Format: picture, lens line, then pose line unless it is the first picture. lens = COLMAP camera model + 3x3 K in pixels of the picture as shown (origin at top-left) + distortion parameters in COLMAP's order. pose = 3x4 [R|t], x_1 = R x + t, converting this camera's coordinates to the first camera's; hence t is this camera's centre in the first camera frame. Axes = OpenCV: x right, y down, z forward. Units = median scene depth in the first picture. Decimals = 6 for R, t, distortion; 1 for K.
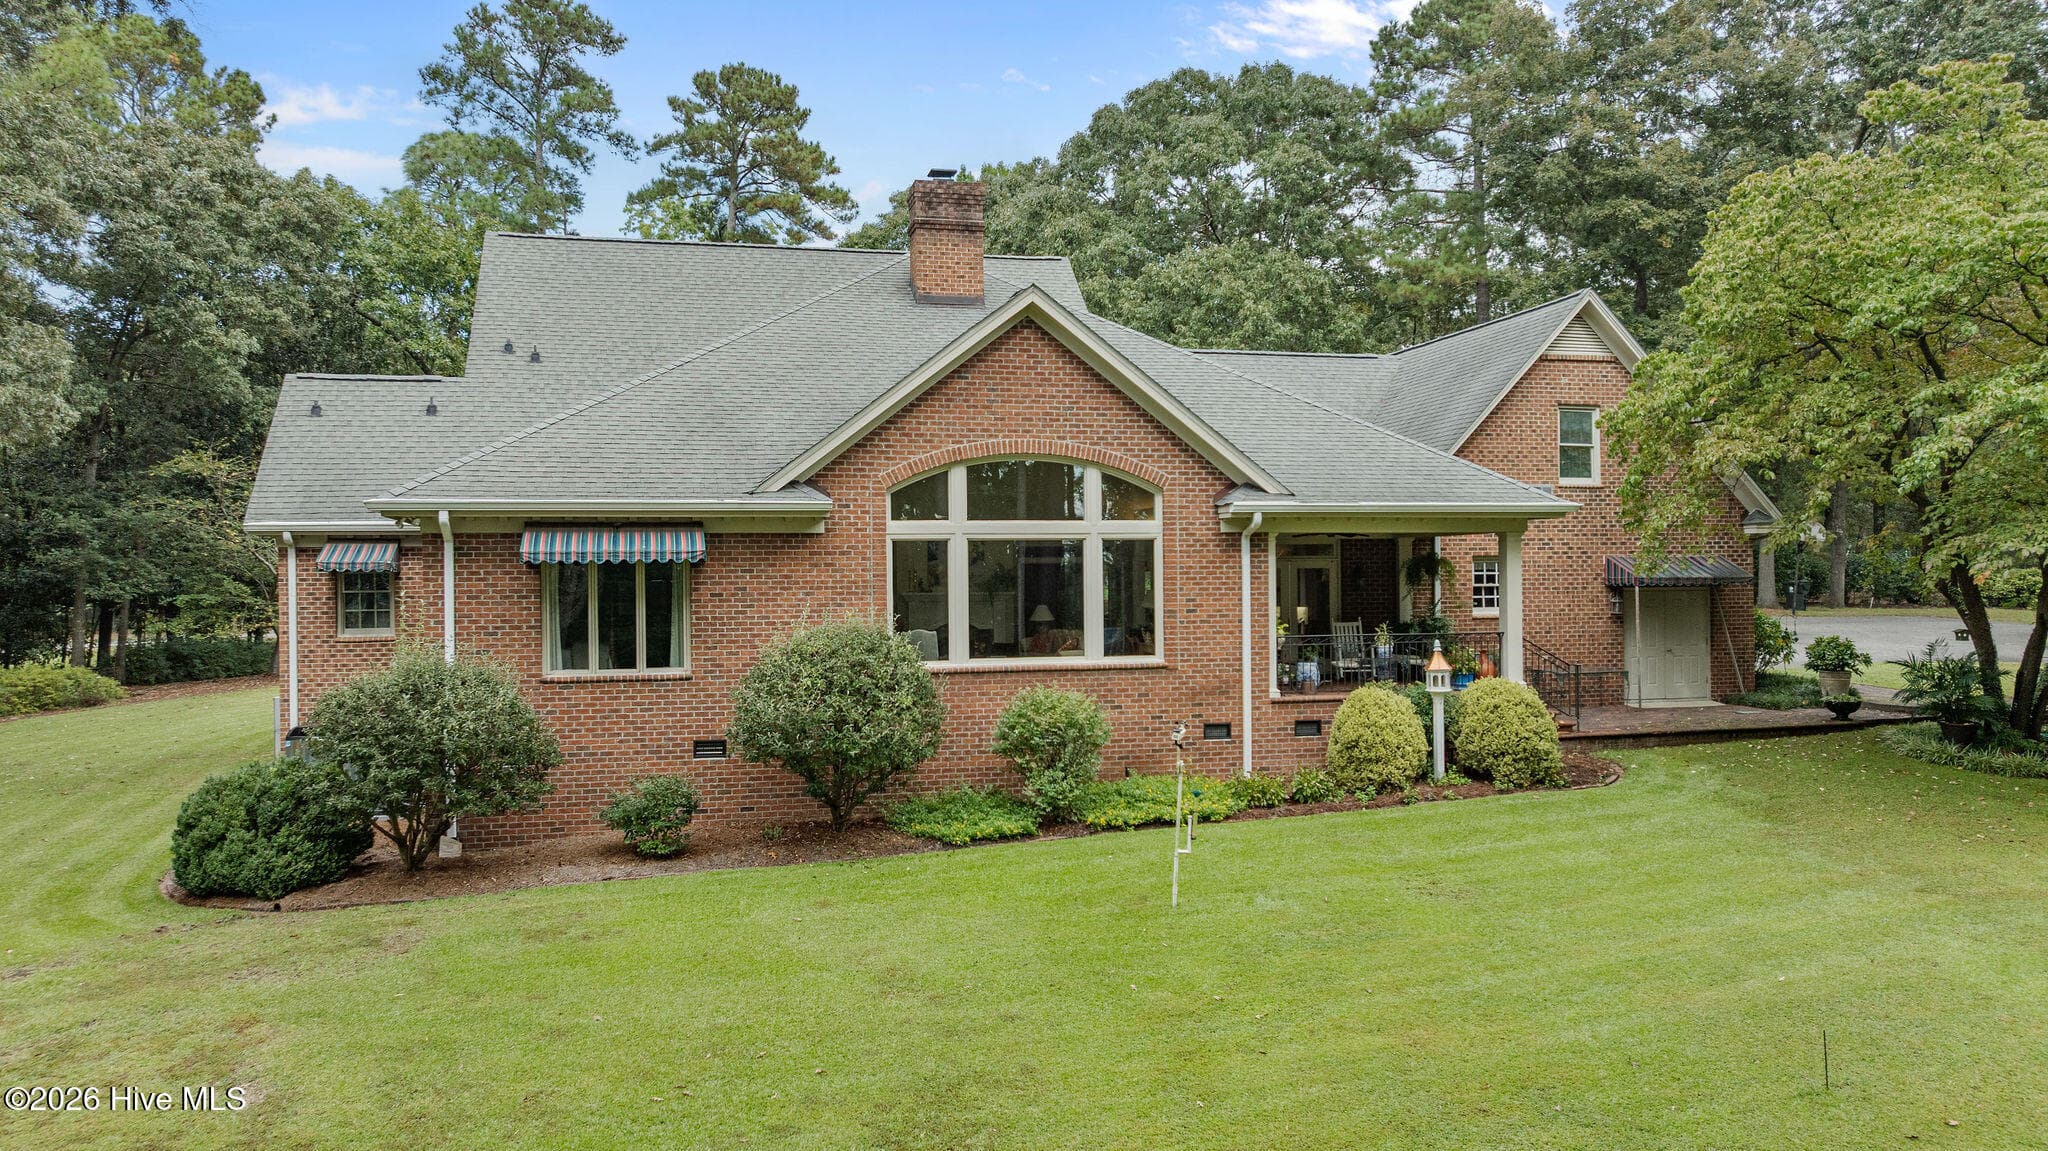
lens RADIAL K [[1446.7, 0, 1024.0], [0, 1446.7, 575.5], [0, 0, 1]] dist [-0.018830, -0.001867]
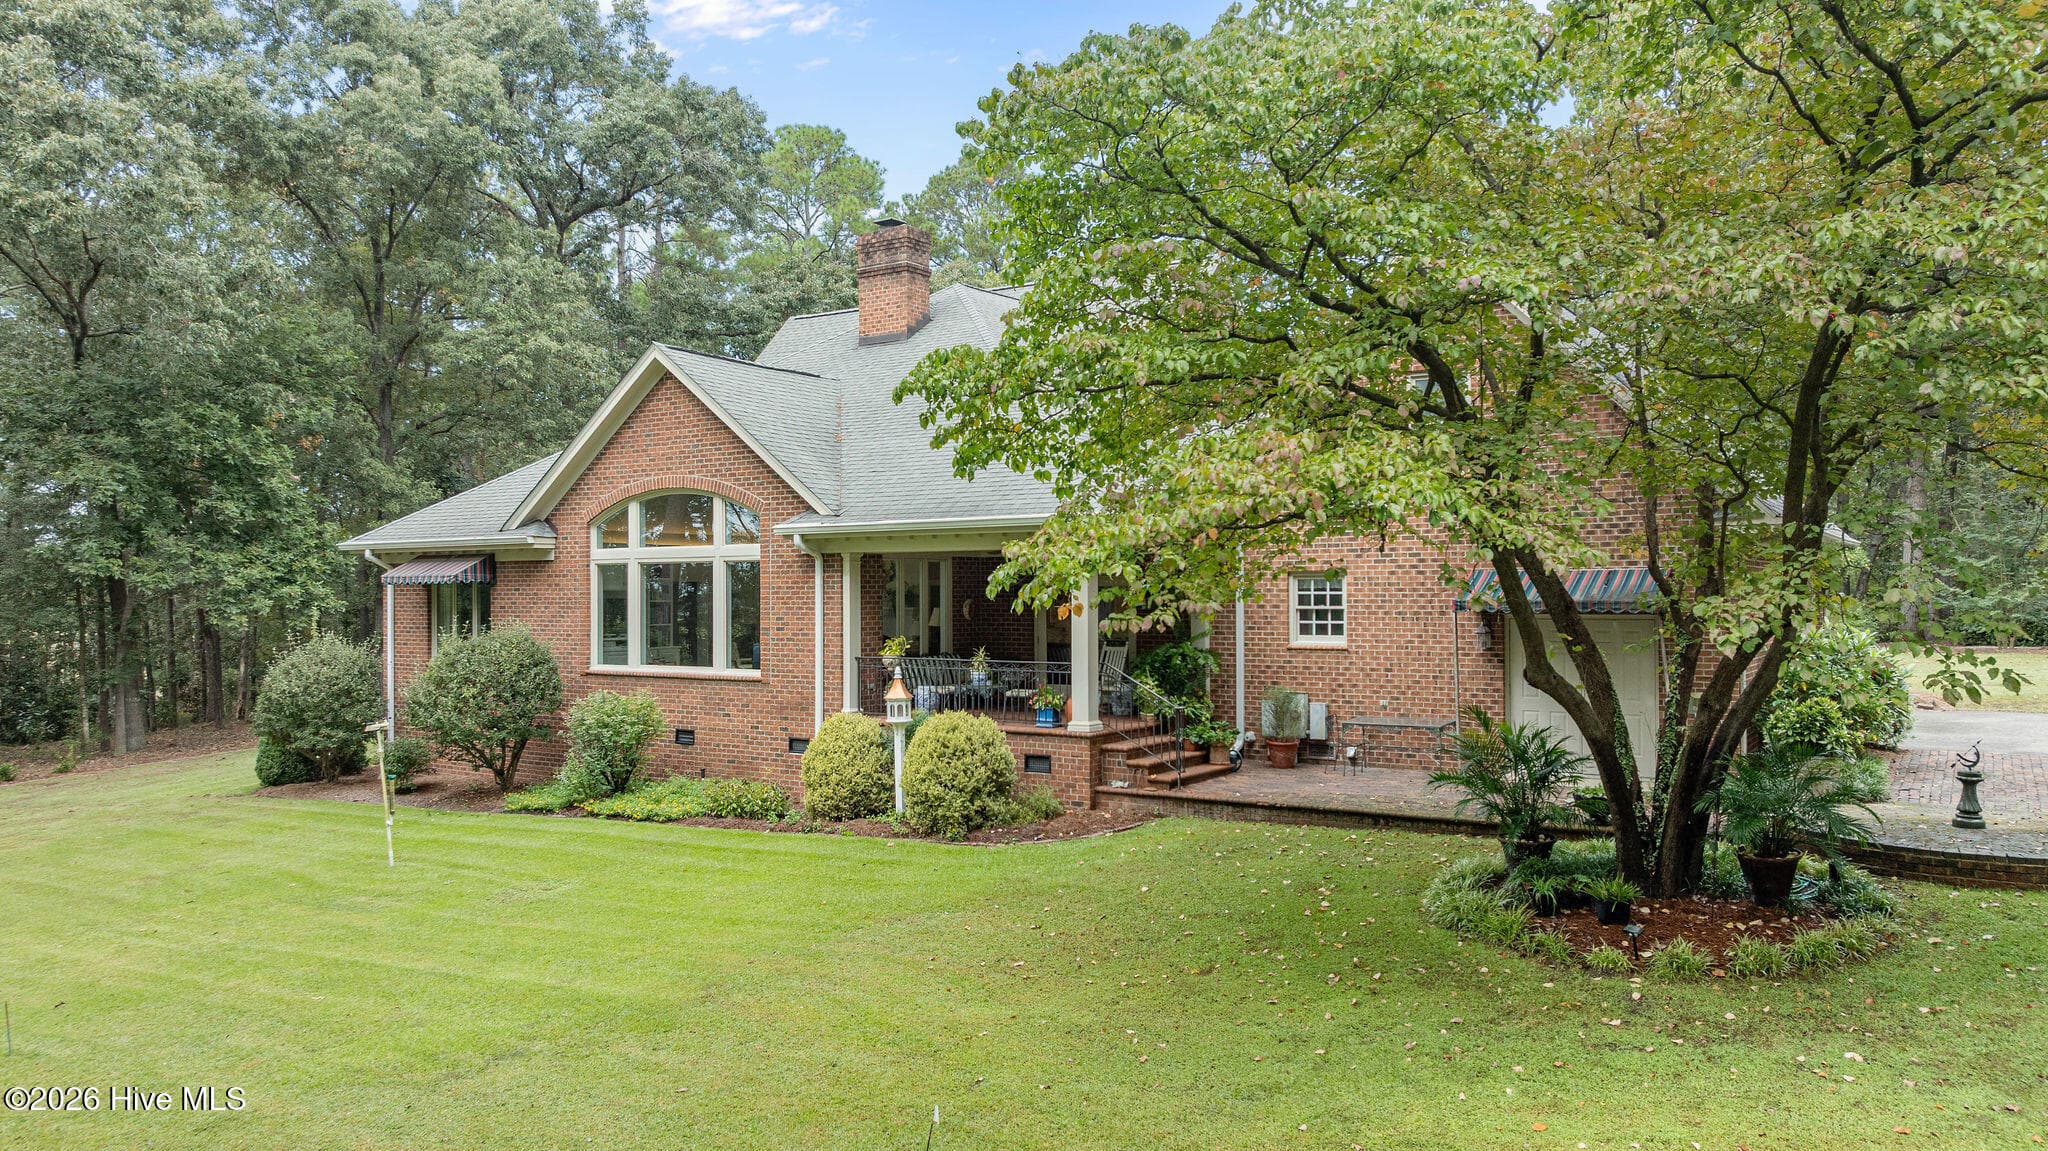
lens RADIAL K [[1446.7, 0, 1024.0], [0, 1446.7, 575.5], [0, 0, 1]] dist [-0.018830, -0.001867]
pose [[0.671566, -0.001710, -0.740943, 1.012014], [0.000531, 0.999998, -0.001827, -0.012330], [0.740944, 0.000833, 0.671566, 0.424808]]
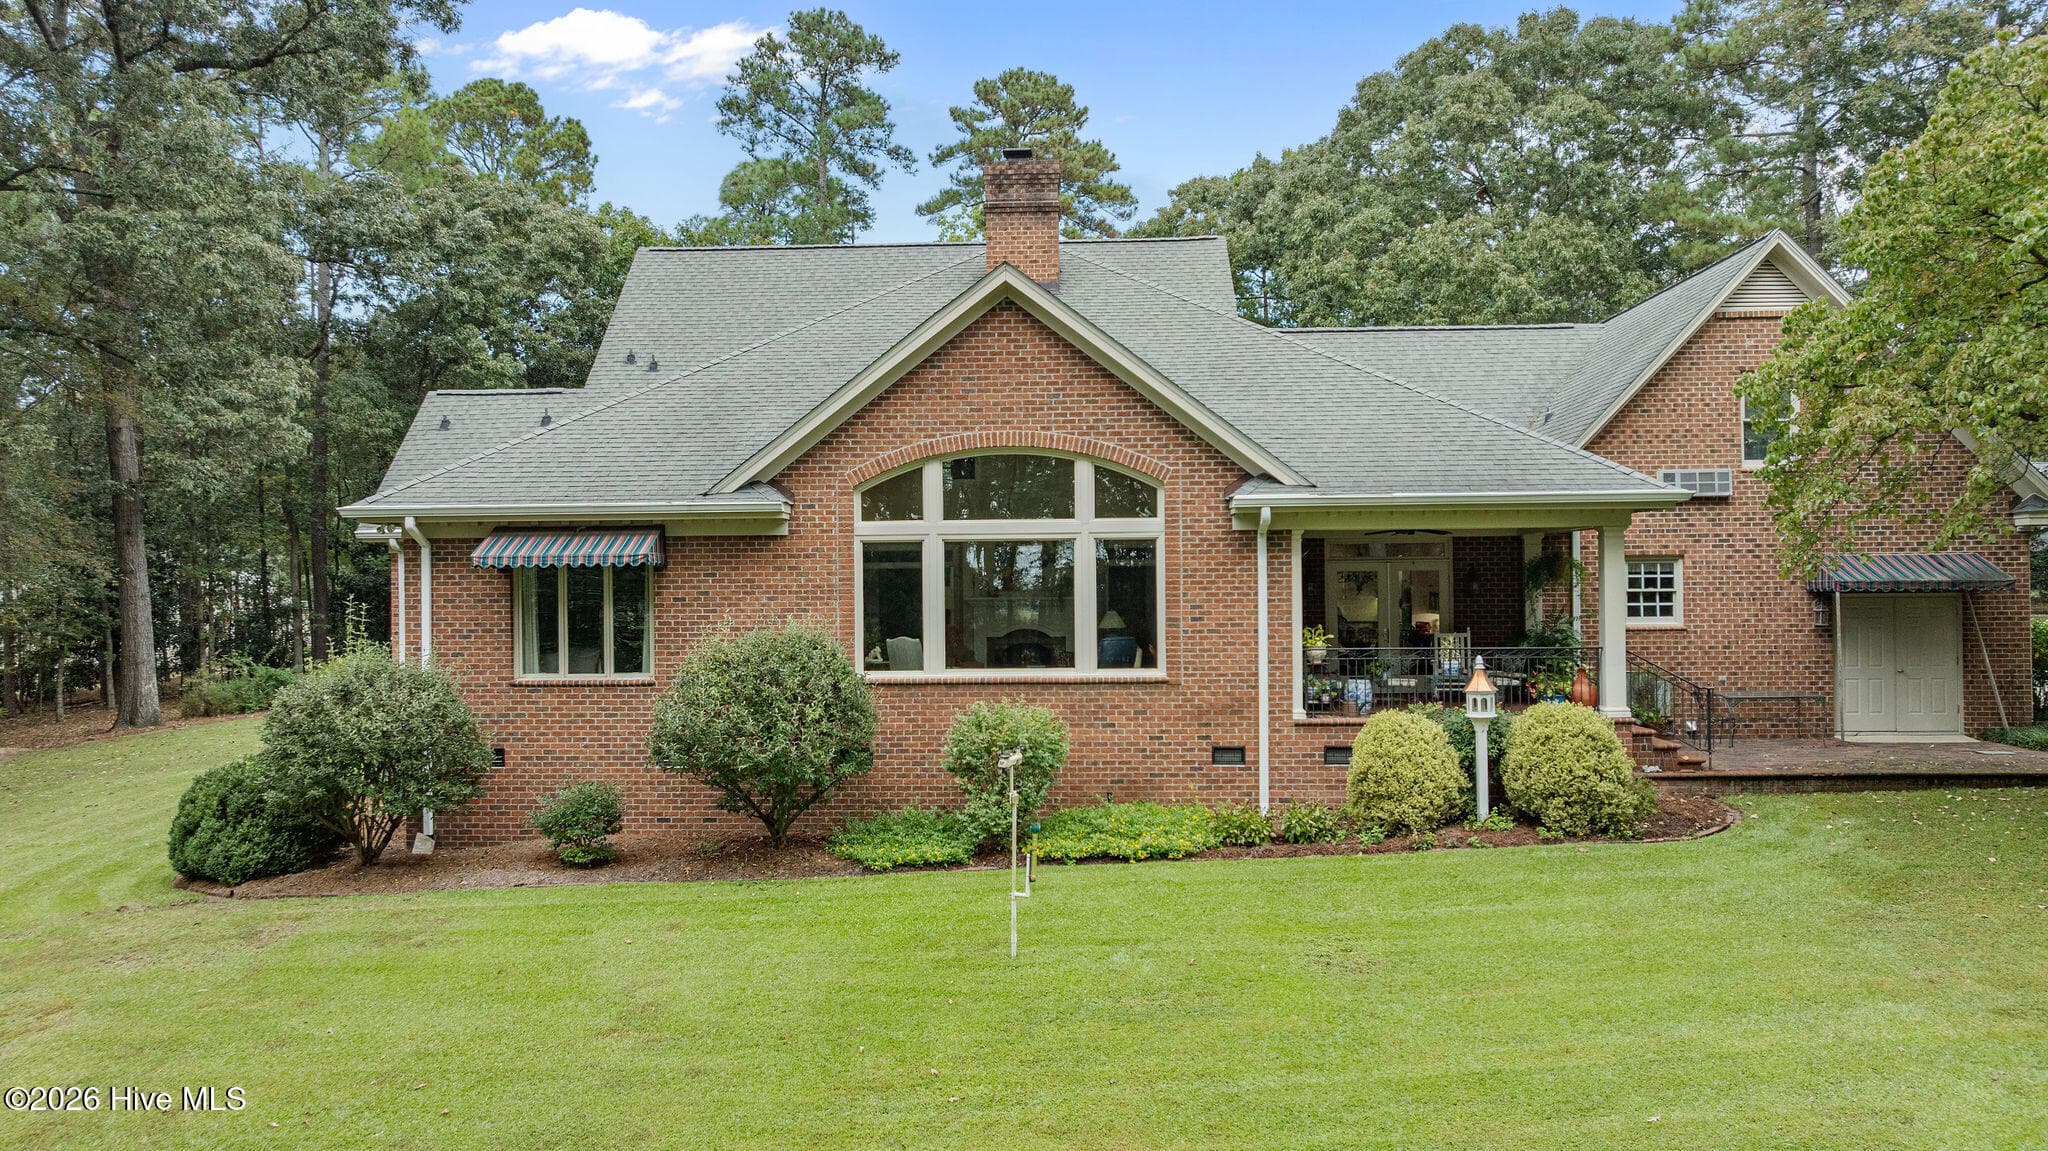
lens RADIAL K [[1446.7, 0, 1024.0], [0, 1446.7, 575.5], [0, 0, 1]] dist [-0.018830, -0.001867]
pose [[0.959232, -0.001380, -0.282616, 0.264185], [0.000752, 0.999997, -0.002330, -0.000251], [0.282618, 0.002023, 0.959230, 0.118428]]
